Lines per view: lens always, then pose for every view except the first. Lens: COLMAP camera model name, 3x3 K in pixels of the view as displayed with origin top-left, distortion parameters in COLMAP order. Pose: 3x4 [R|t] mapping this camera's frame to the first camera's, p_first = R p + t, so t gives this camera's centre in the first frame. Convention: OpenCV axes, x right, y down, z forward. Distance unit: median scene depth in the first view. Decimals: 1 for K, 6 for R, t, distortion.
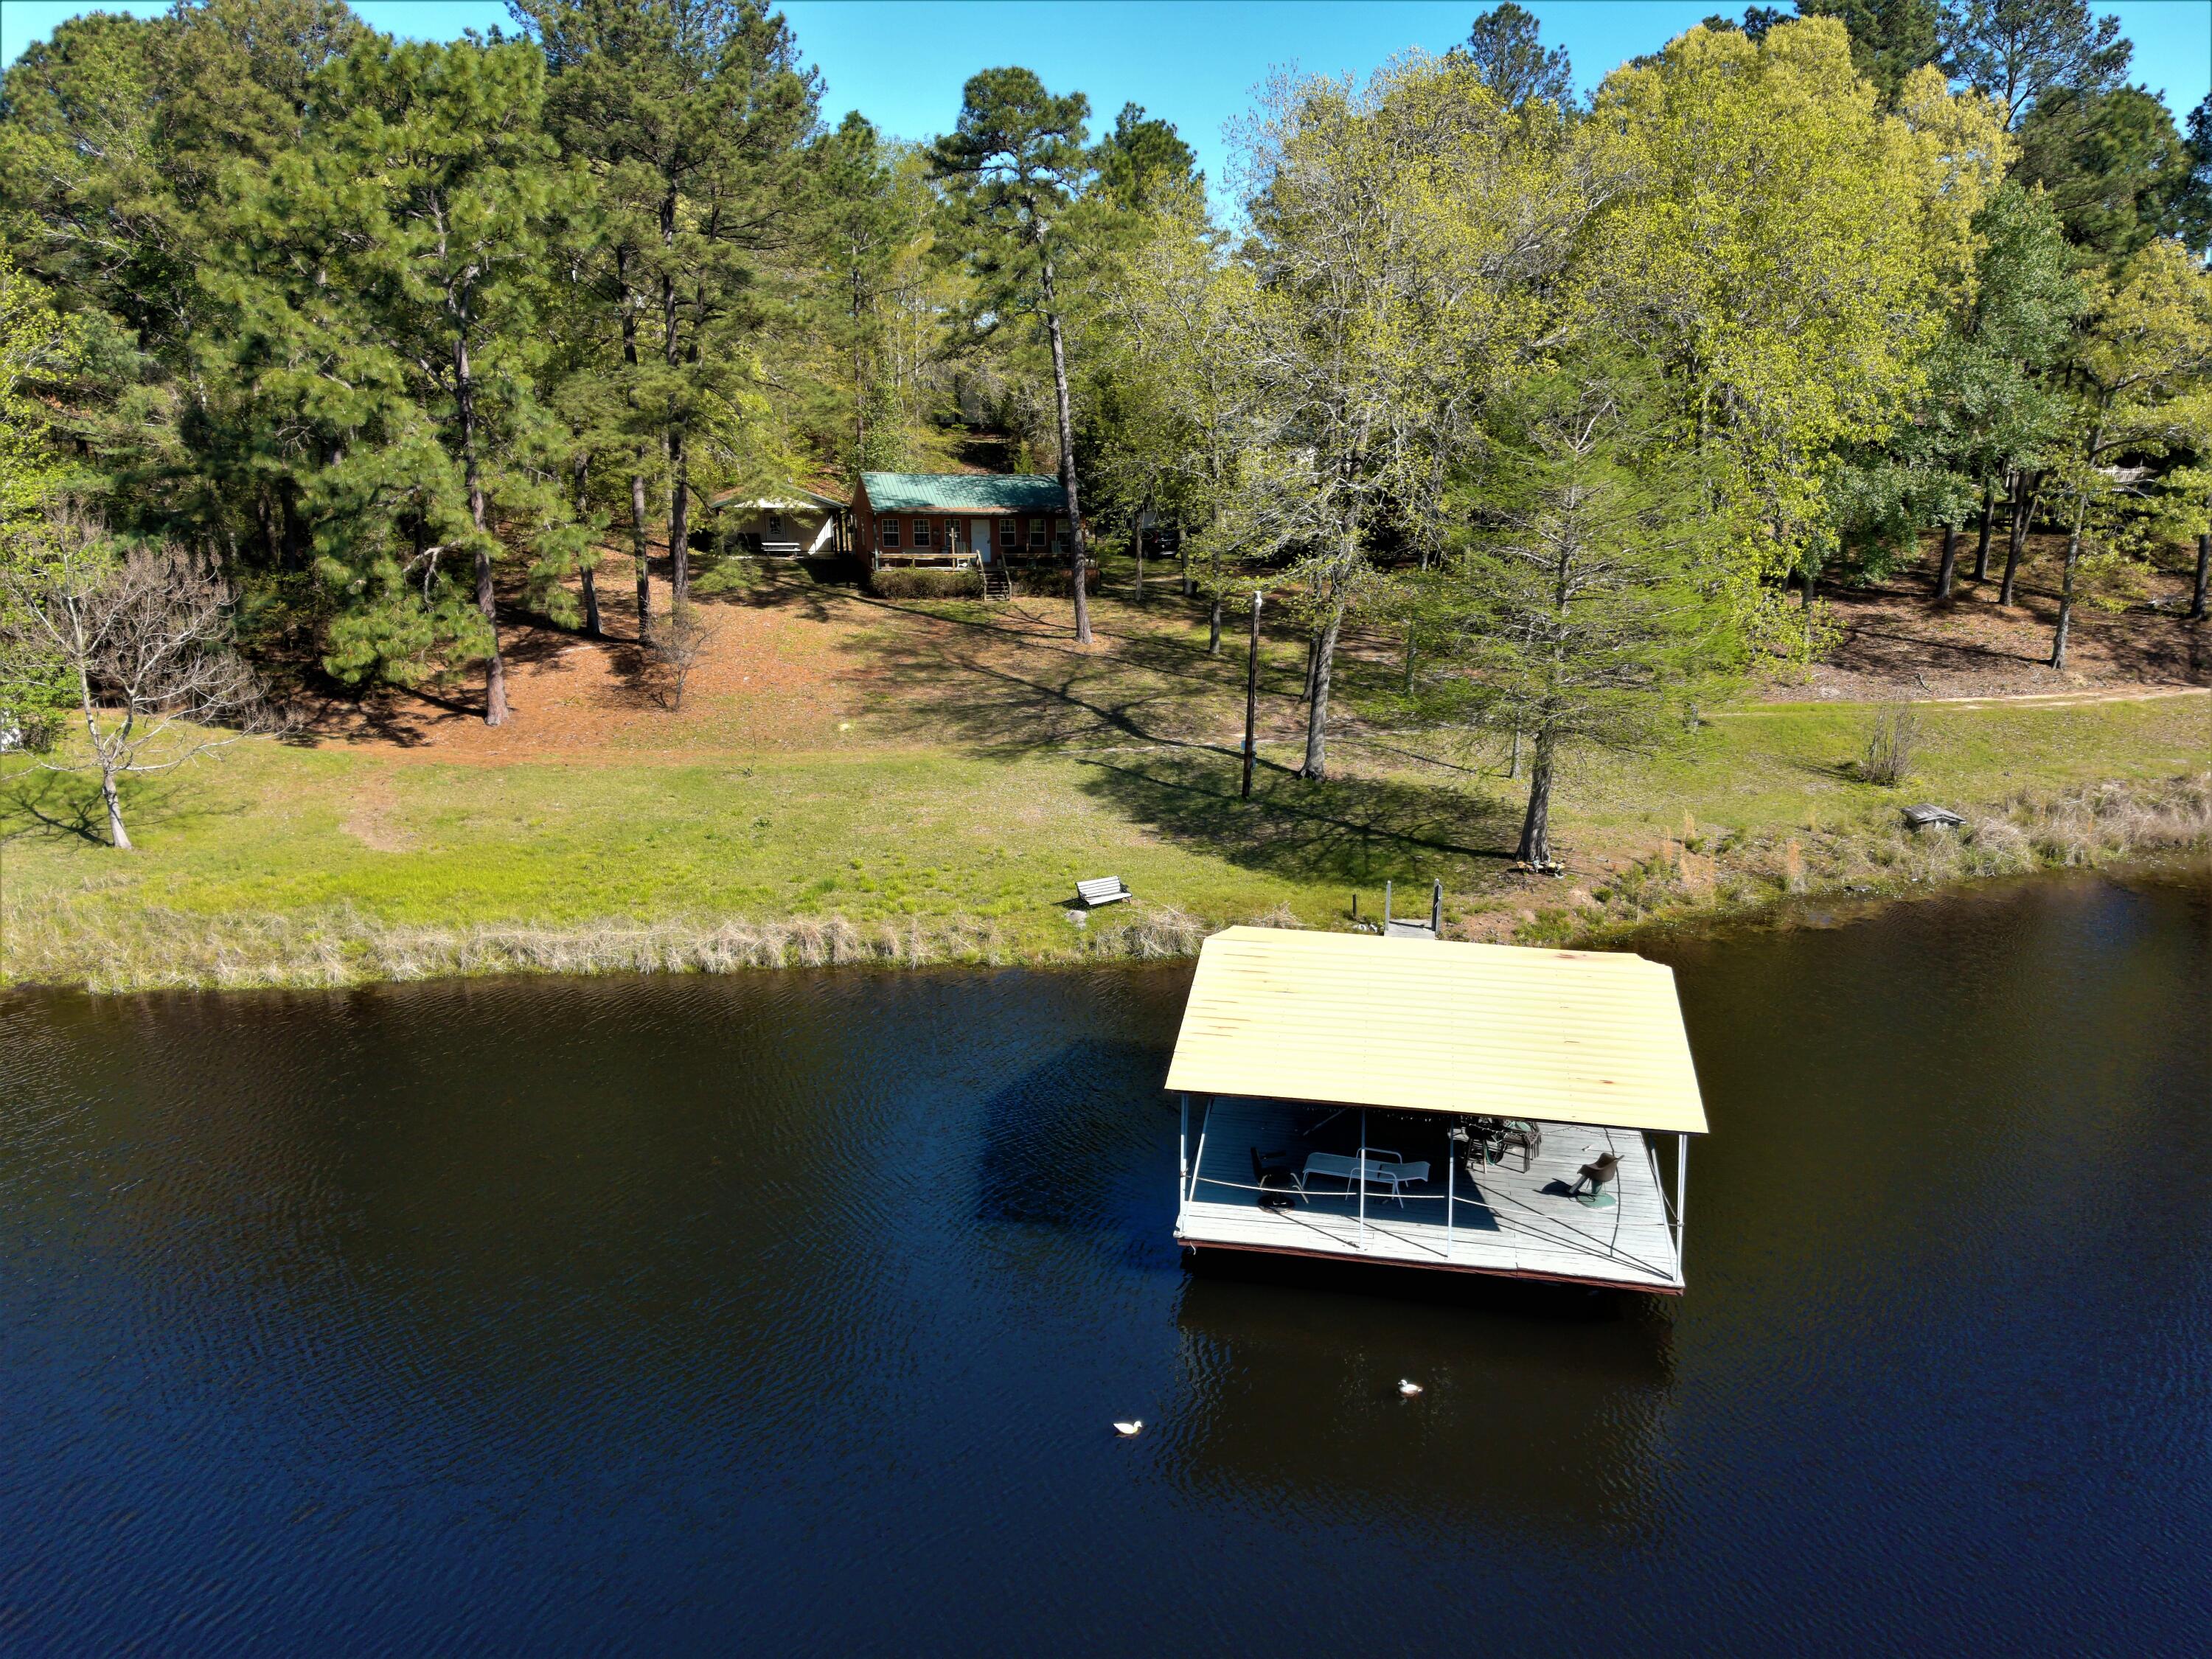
lens RADIAL K [[1624.0, 0, 1109.1], [0, 1624.0, 861.1], [0, 0, 1]] dist [0.076652, -0.150972]
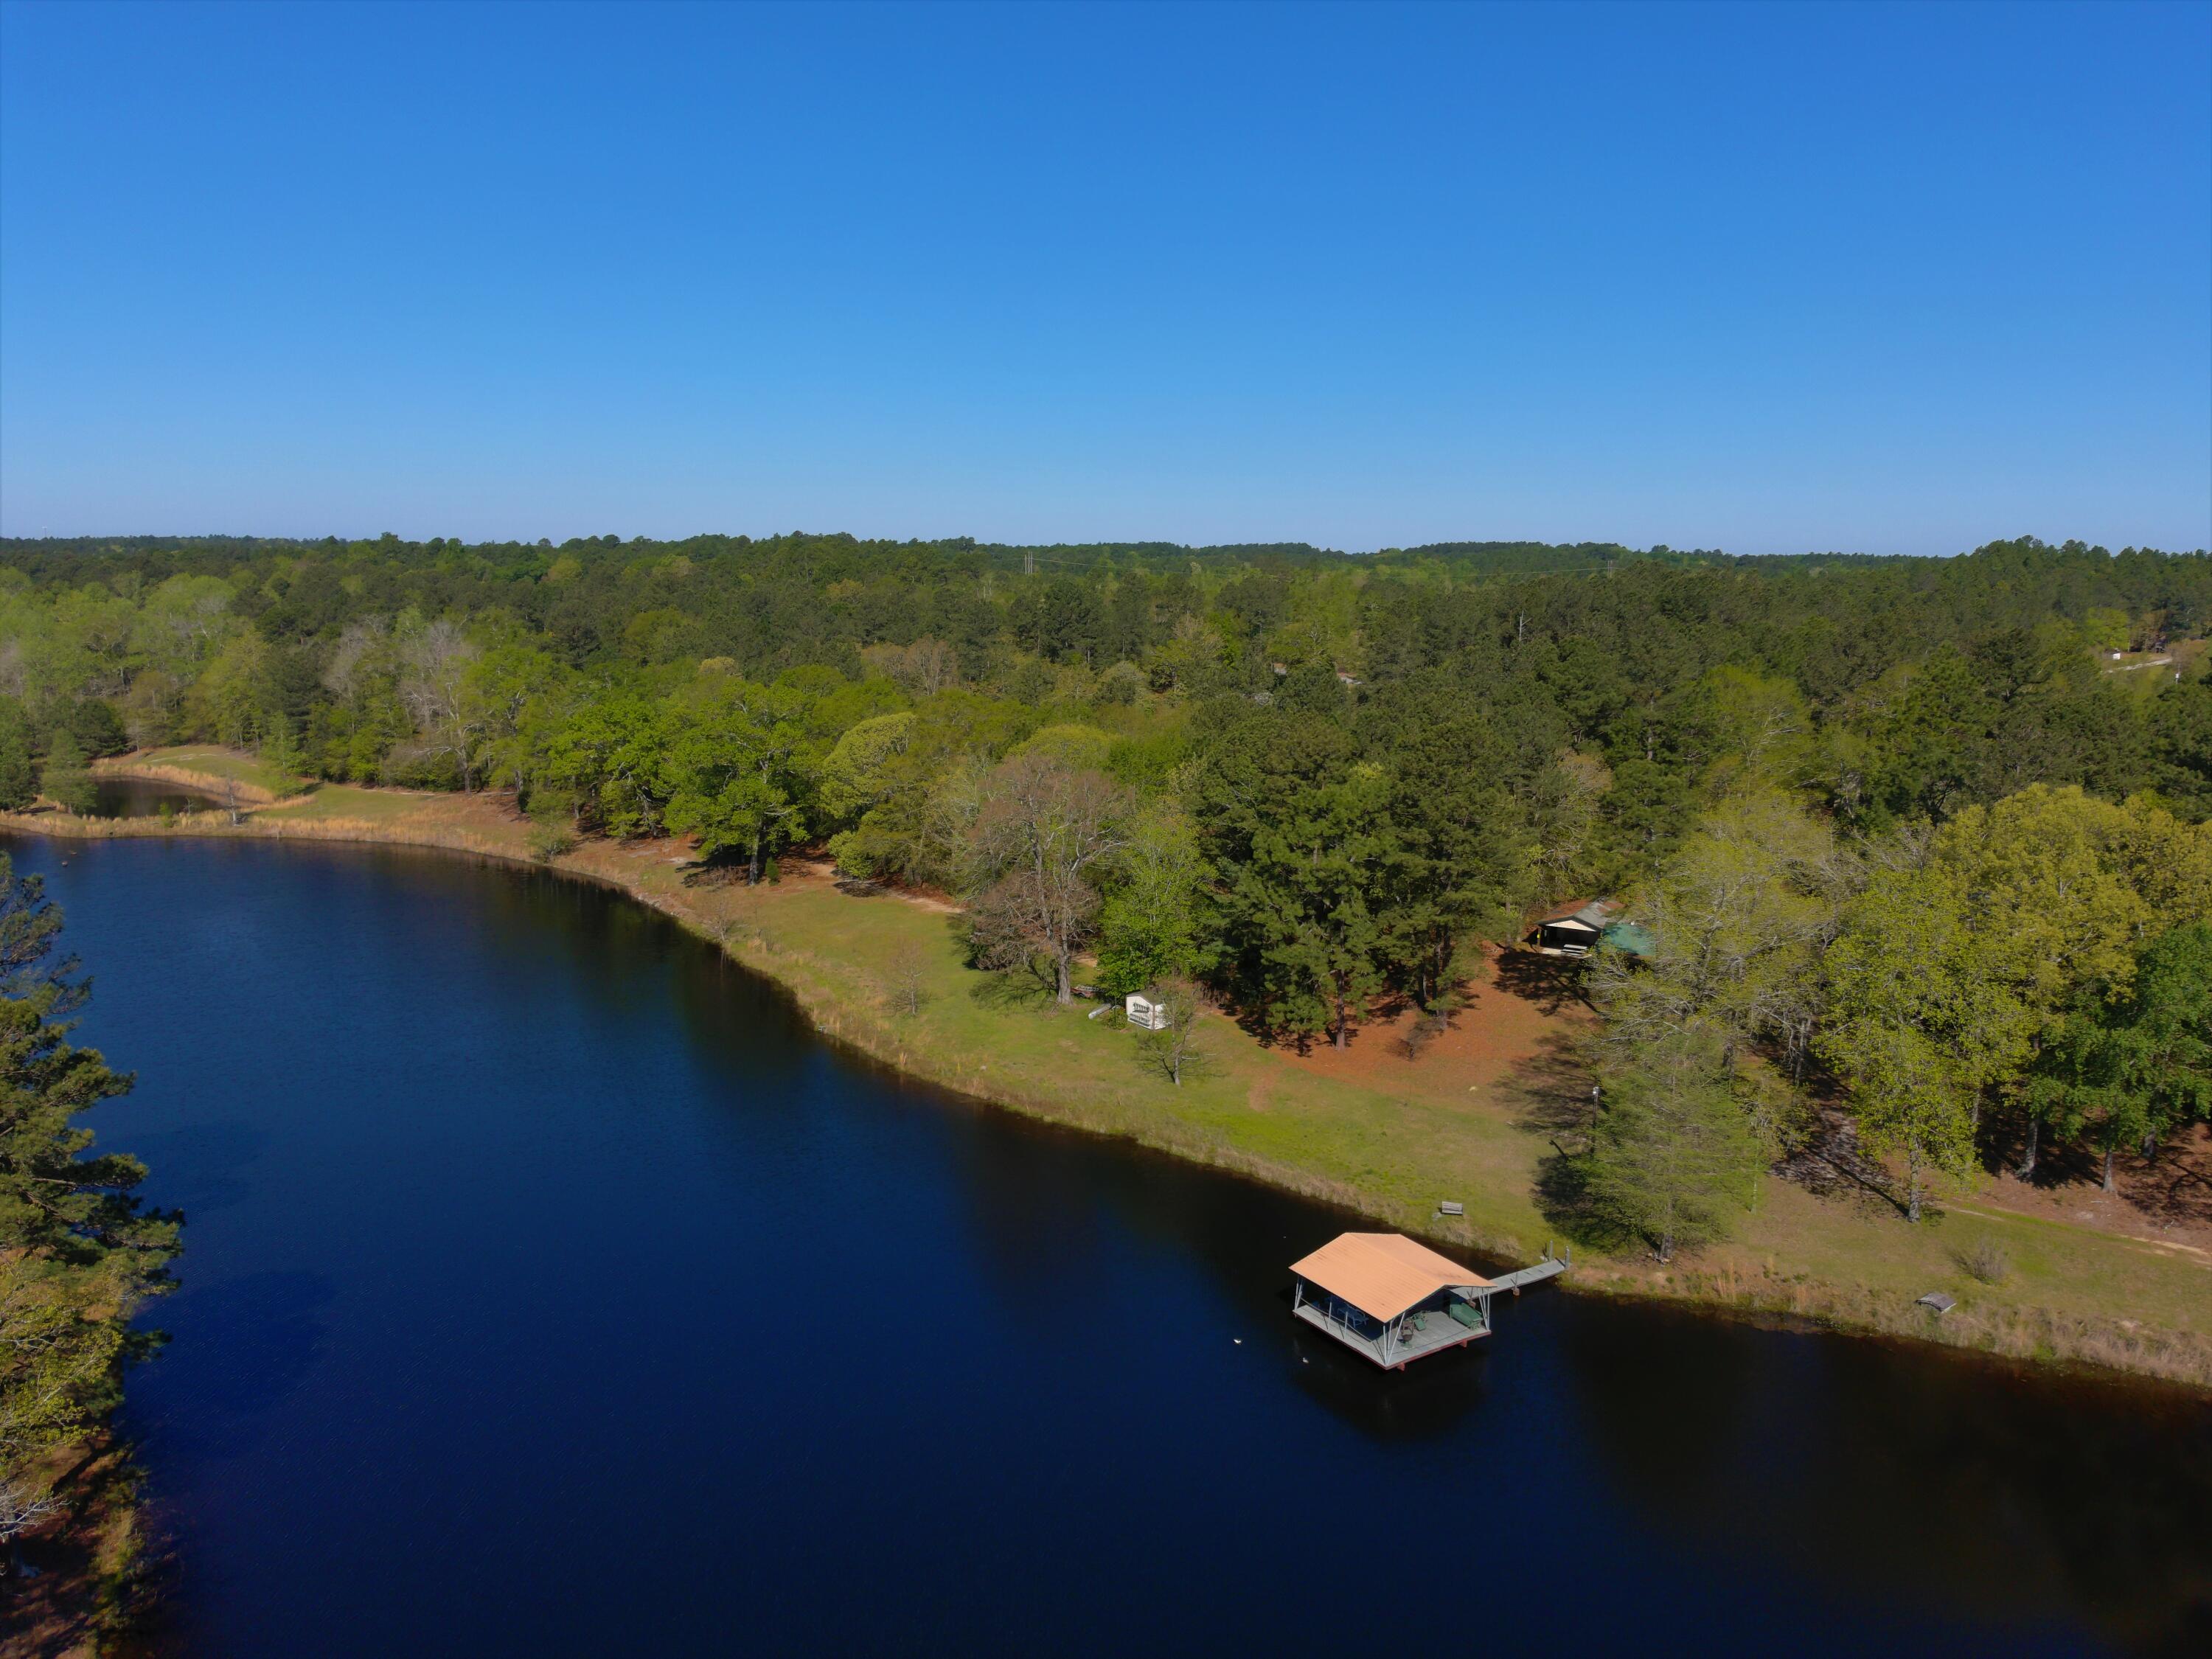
lens RADIAL K [[1628.3, 0, 1047.6], [0, 1628.3, 829.6], [0, 0, 1]] dist [0.134999, -0.003436]
pose [[0.684754, 0.126944, -0.717633, 1.023012], [-0.168845, 0.985554, 0.013227, -0.372600], [0.708945, 0.112112, 0.696296, -0.985470]]
